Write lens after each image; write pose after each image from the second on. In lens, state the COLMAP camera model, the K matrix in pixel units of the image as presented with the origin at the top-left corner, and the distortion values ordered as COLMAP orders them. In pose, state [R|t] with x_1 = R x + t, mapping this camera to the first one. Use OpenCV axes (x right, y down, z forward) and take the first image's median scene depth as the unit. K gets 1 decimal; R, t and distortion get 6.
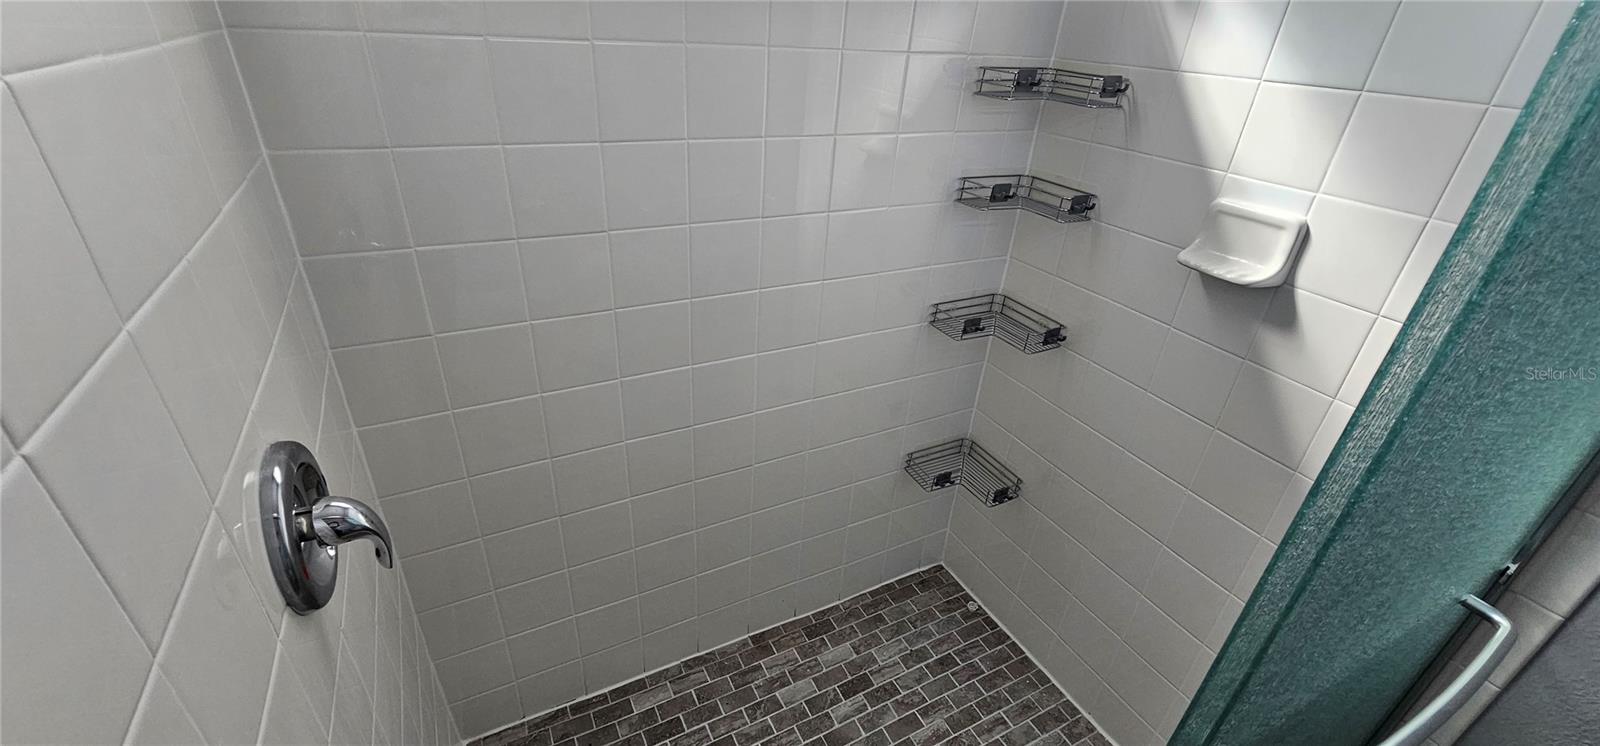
lens RADIAL K [[659.1, 0, 795.8], [0, 659.1, 376.9], [0, 0, 1]] dist [-0.005788, 0.002263]
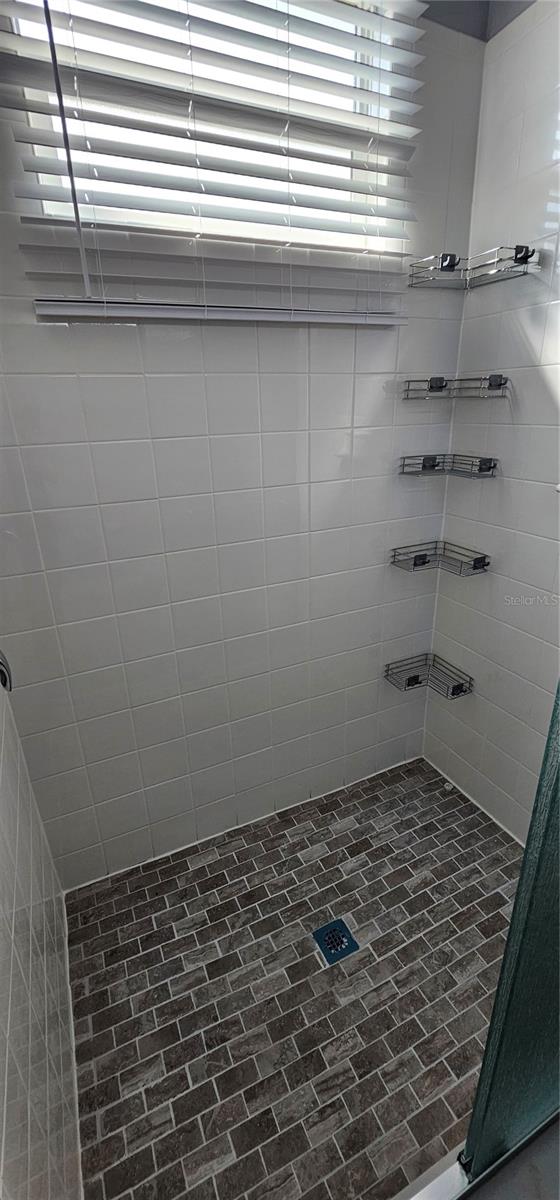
lens RADIAL K [[494.4, 0, 282.8], [0, 494.4, 596.5], [0, 0, 1]] dist [-0.005788, 0.002263]
pose [[0.995752, -0.062579, -0.067541, 0.039477], [0.052112, 0.987774, -0.146926, 0.122330], [0.075910, 0.142782, 0.986839, -0.036646]]
